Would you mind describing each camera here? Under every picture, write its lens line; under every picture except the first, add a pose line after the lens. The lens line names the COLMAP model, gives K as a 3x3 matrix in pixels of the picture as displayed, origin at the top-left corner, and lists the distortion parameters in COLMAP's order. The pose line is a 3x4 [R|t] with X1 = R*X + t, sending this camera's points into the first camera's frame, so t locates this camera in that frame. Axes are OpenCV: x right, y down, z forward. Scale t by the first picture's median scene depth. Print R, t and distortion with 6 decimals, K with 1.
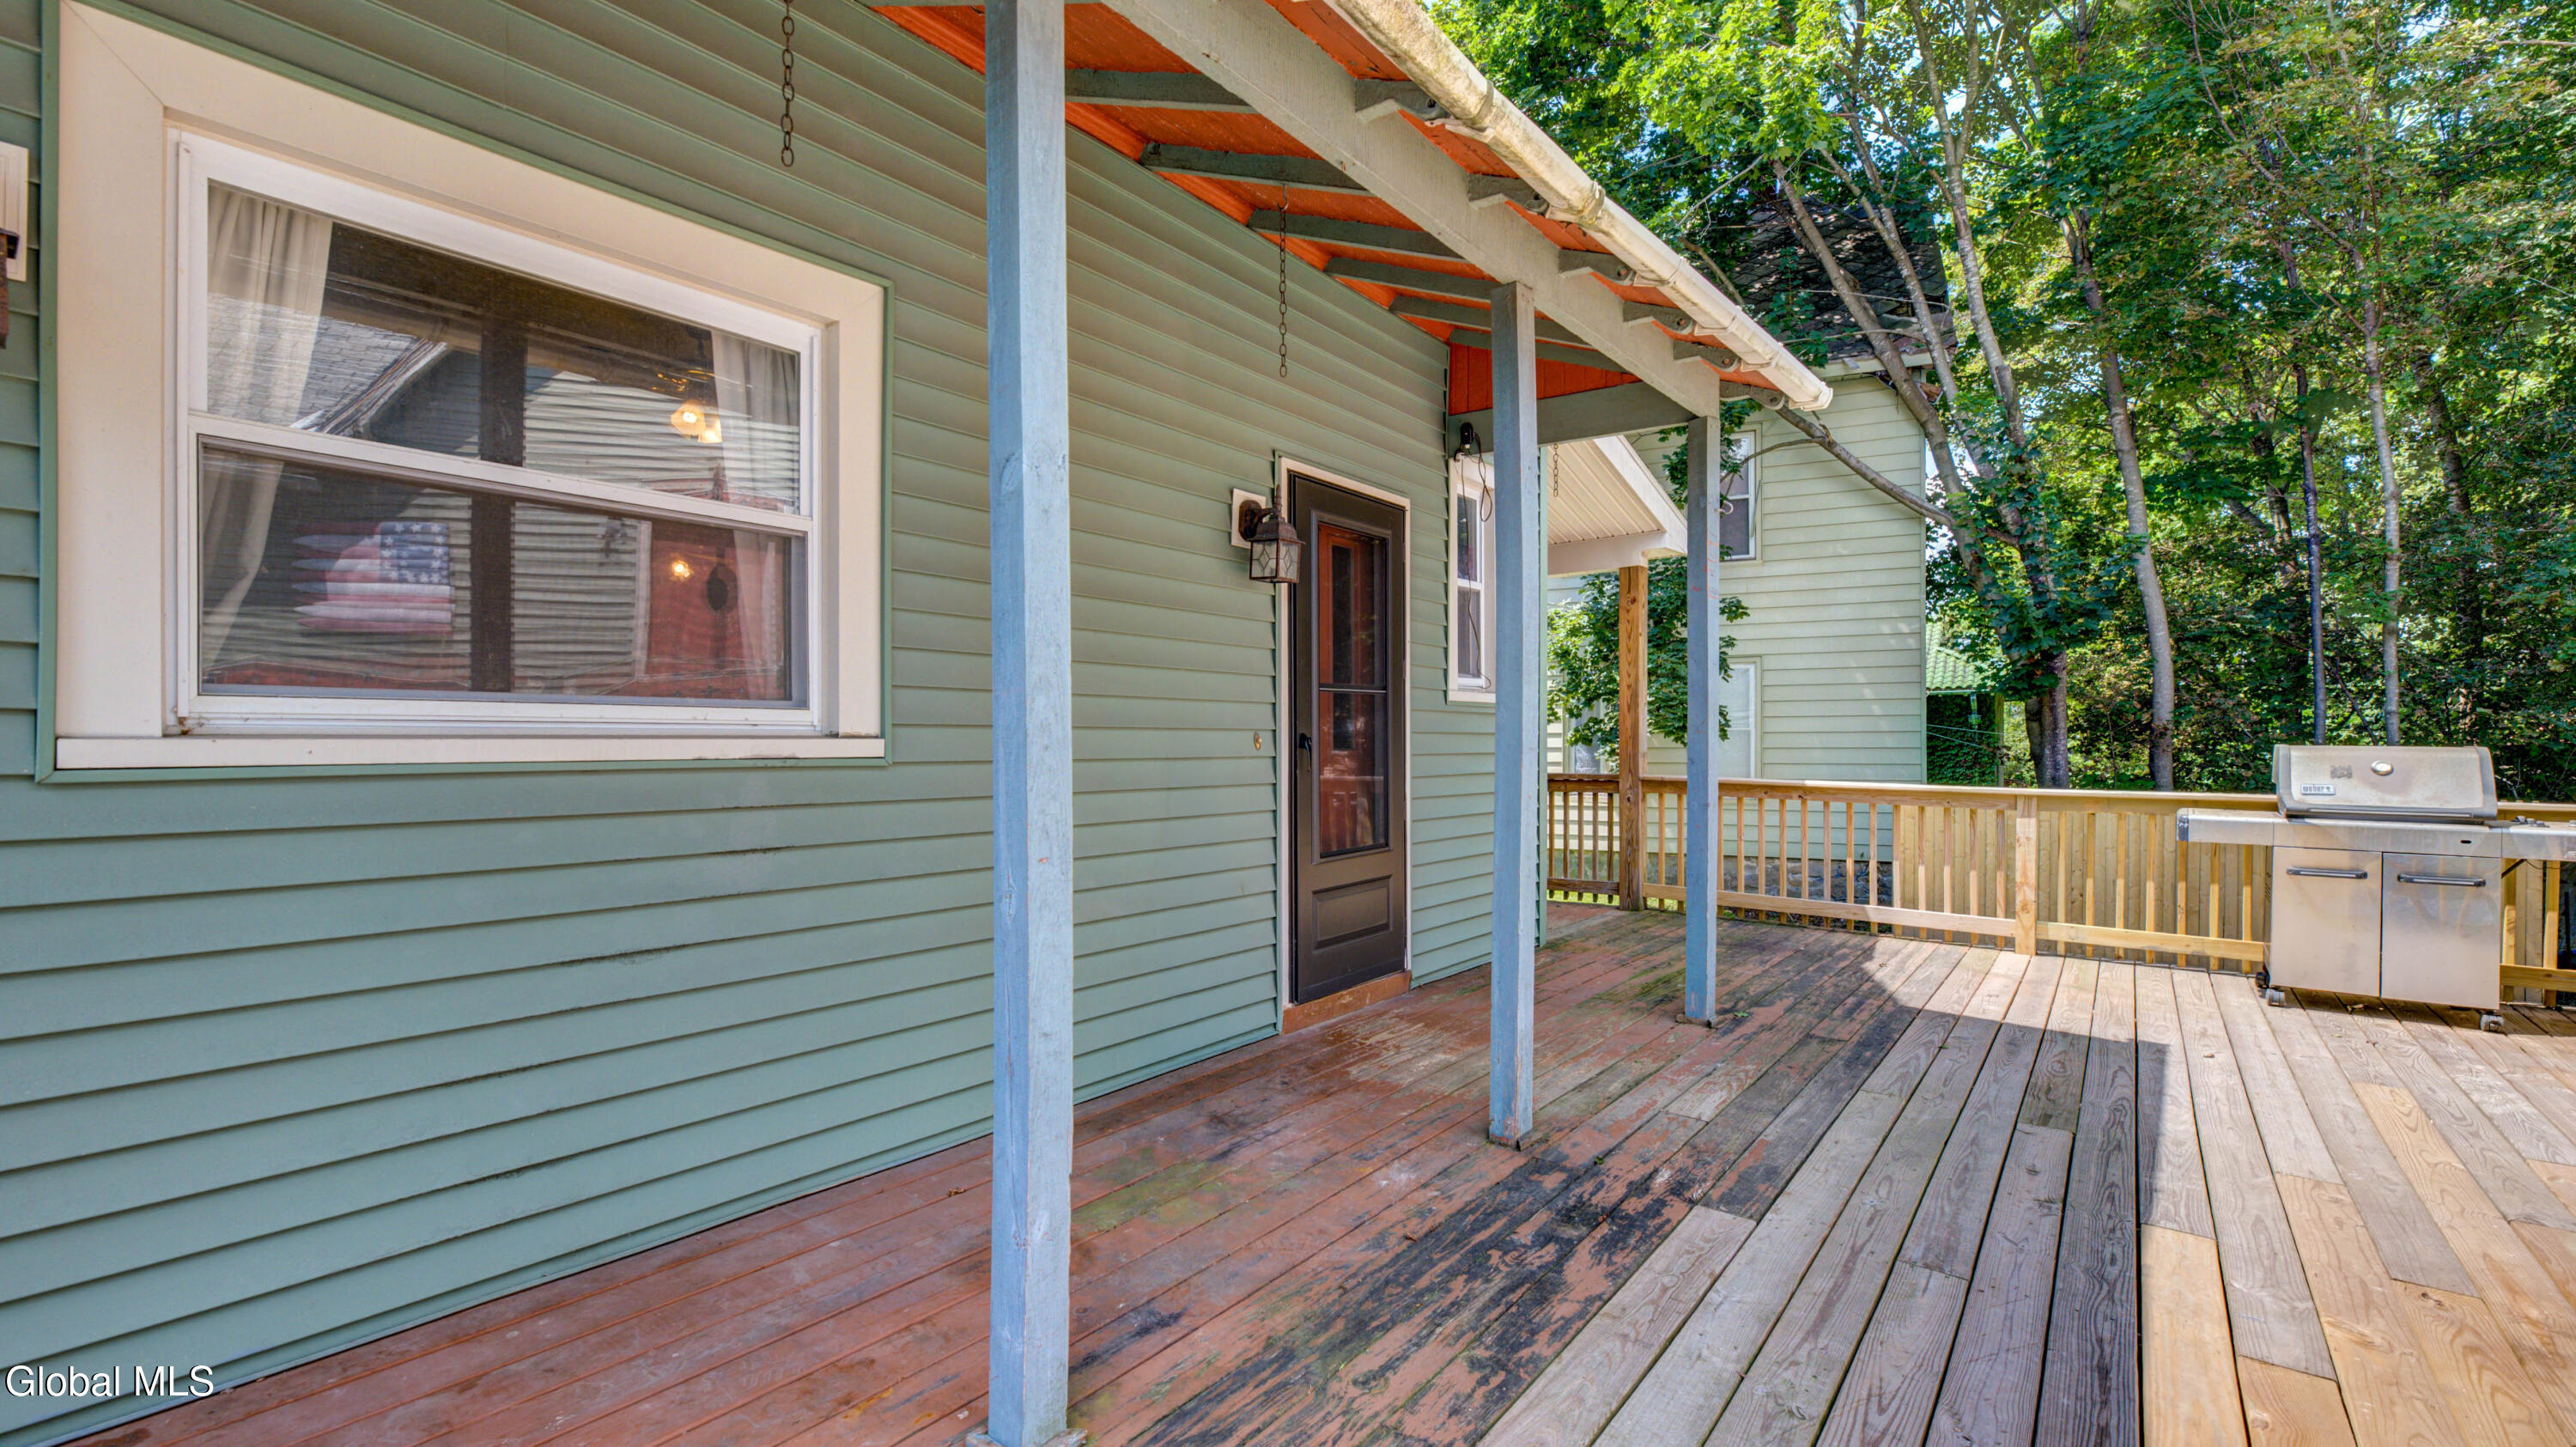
lens RADIAL K [[1068.2, 0, 1306.2], [0, 1068.2, 735.1], [0, 0, 1]] dist [-0.004169, -0.000465]
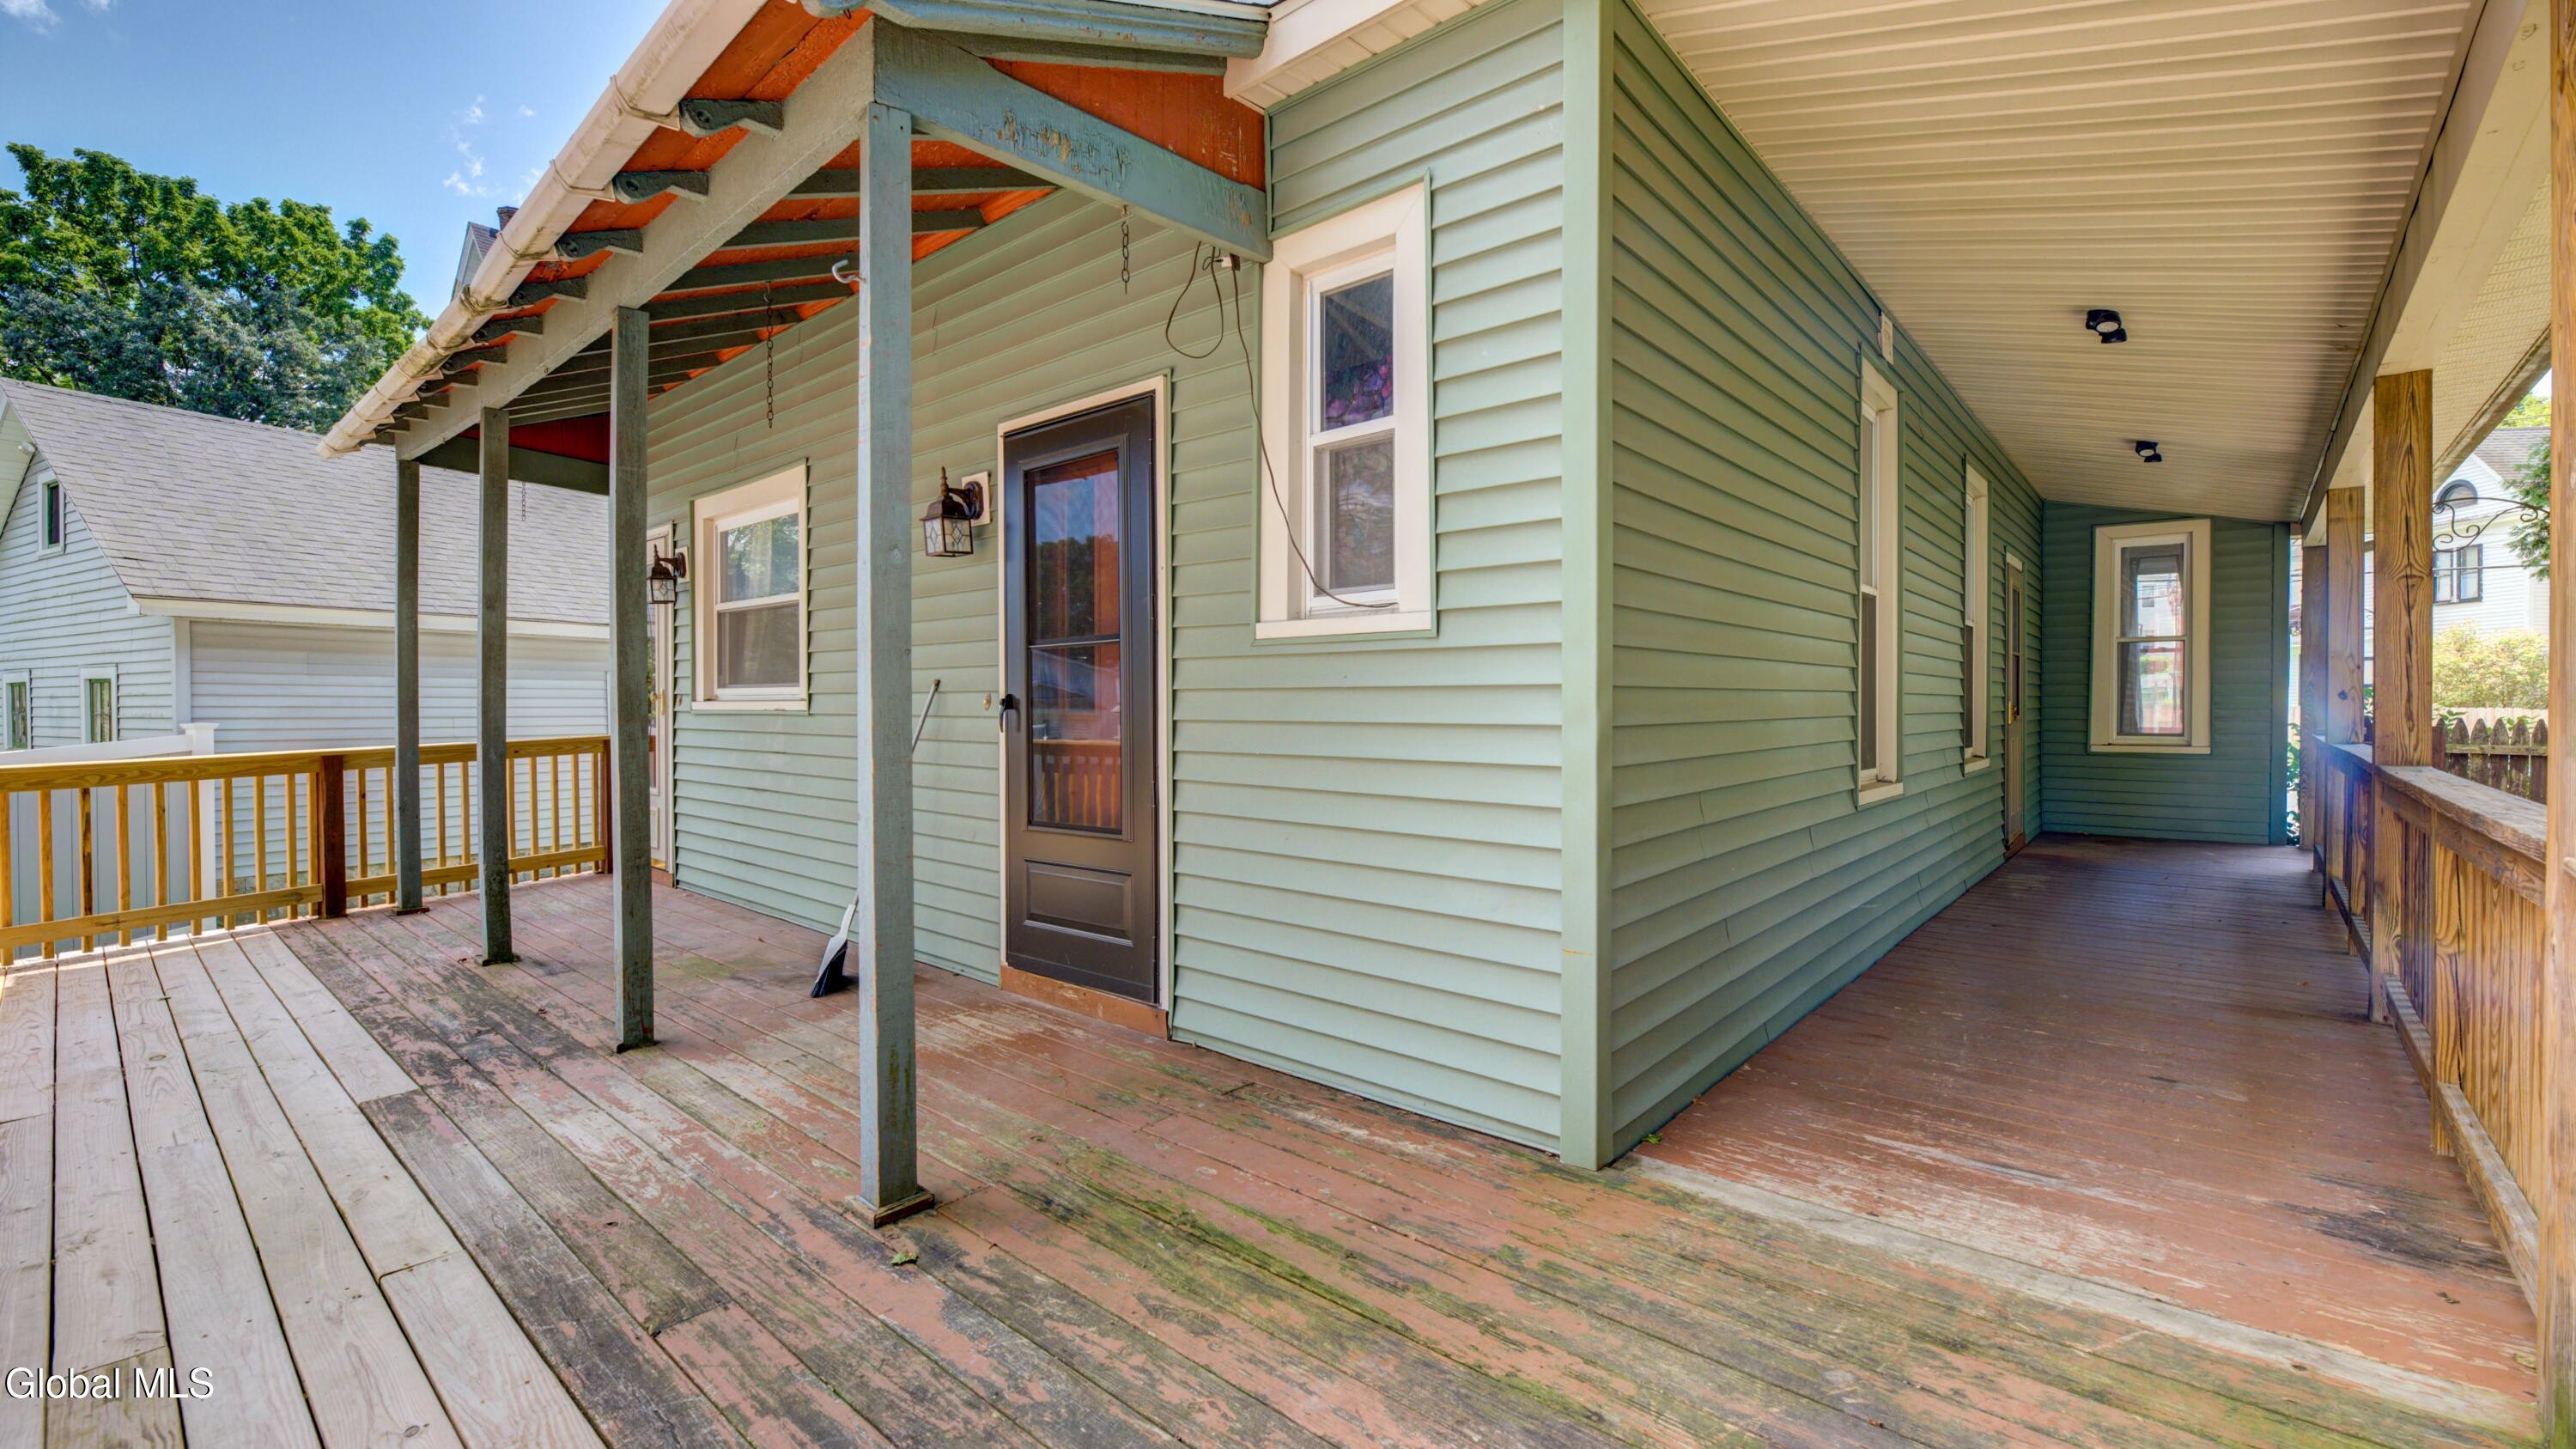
lens RADIAL K [[1068.3, 0, 1305.8], [0, 1068.3, 716.5], [0, 0, 1]] dist [-0.004169, -0.000465]
pose [[-0.050671, 0.018198, -0.998550, 1.137439], [0.006673, 0.999818, 0.017882, 0.002156], [0.998693, -0.005757, -0.050783, 1.553282]]
